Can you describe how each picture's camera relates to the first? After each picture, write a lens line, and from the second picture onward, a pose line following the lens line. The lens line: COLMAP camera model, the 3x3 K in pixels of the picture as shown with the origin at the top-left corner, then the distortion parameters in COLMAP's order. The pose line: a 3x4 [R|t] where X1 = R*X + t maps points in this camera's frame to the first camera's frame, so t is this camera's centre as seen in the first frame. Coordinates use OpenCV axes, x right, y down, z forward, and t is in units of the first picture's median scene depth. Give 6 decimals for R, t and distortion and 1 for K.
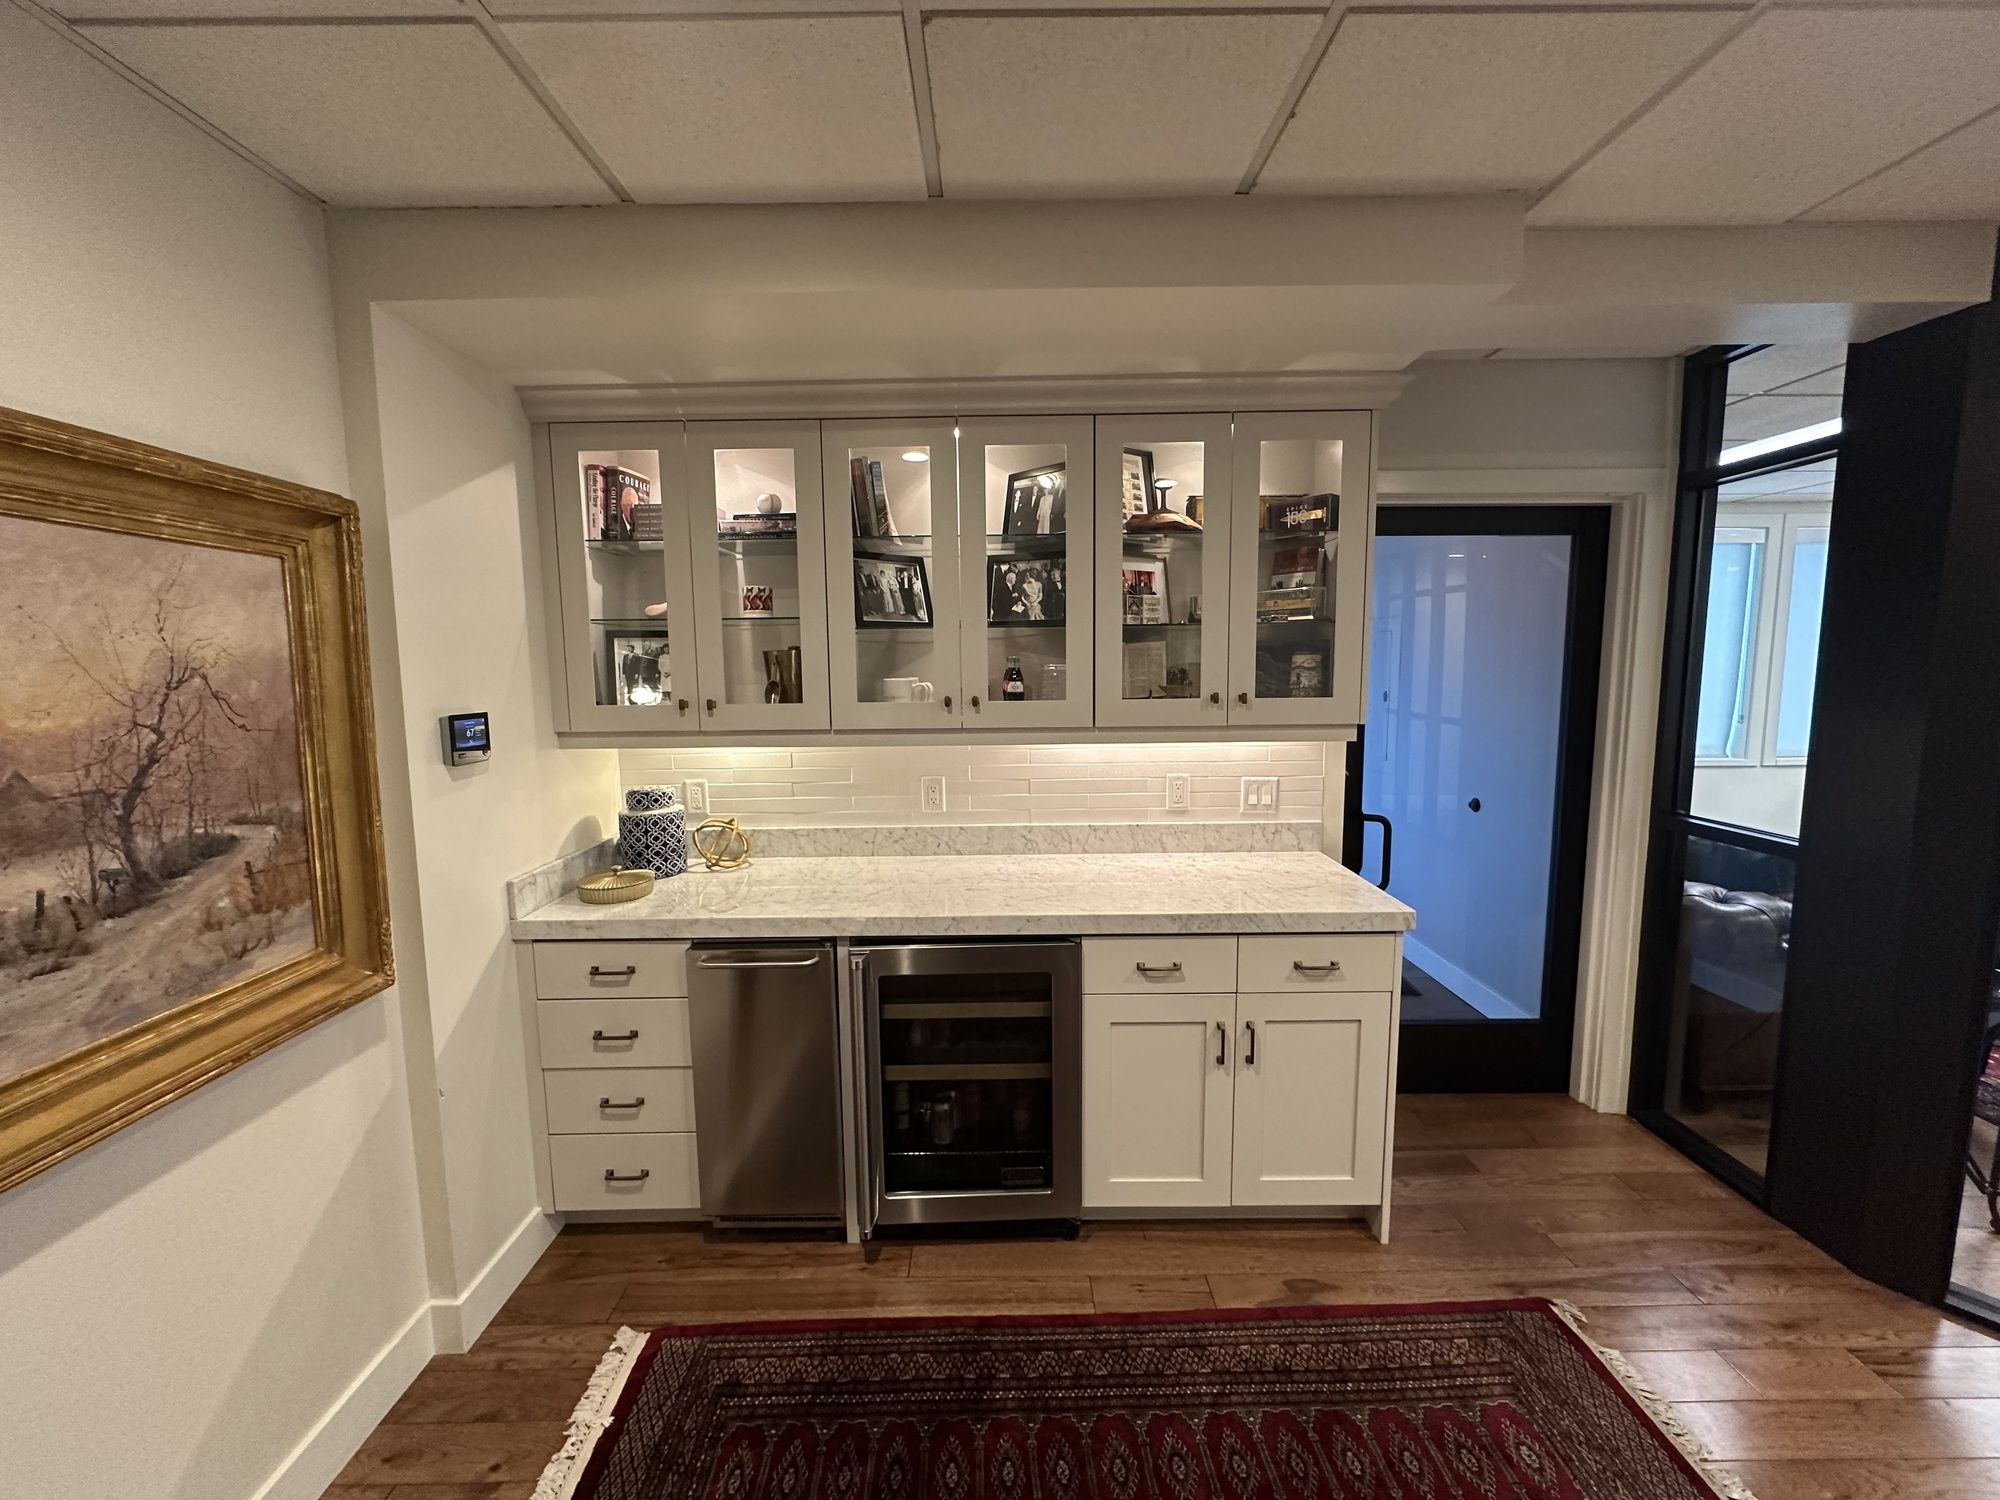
lens RADIAL K [[793.7, 0, 997.1], [0, 793.7, 748.5], [0, 0, 1]] dist [-0.007386, 0.000373]
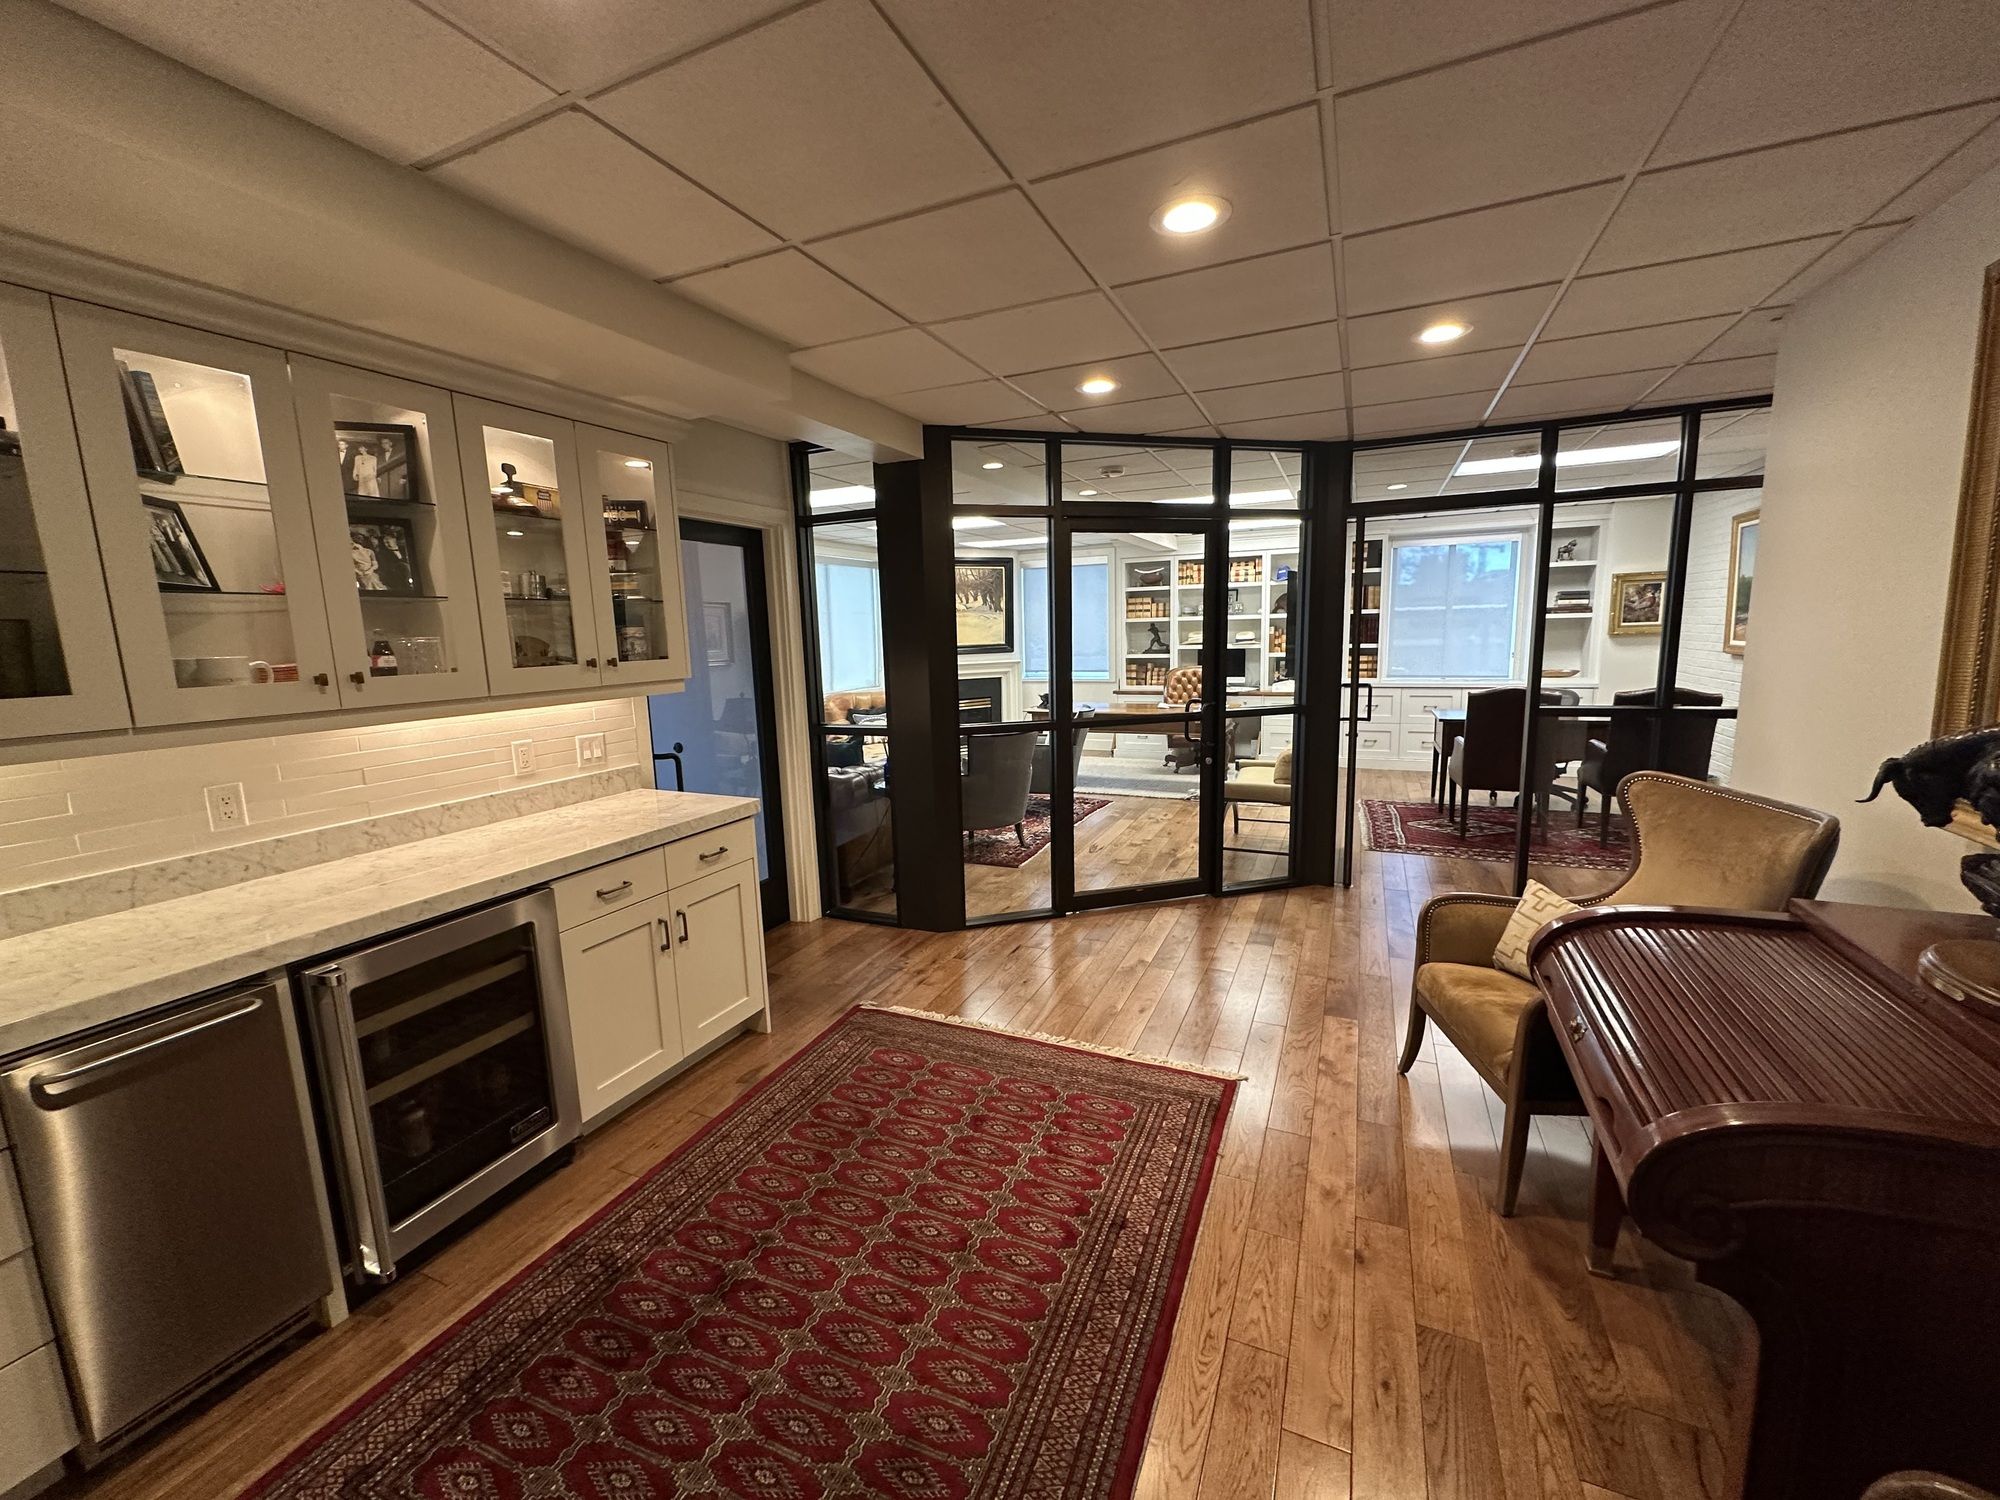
lens RADIAL K [[793.7, 0, 1004.9], [0, 793.7, 748.3], [0, 0, 1]] dist [-0.007386, 0.000373]
pose [[0.407664, -0.136442, 0.902881, -0.564531], [0.123901, 0.987894, 0.093346, 0.027993], [-0.904687, 0.073813, 0.419634, -0.040444]]
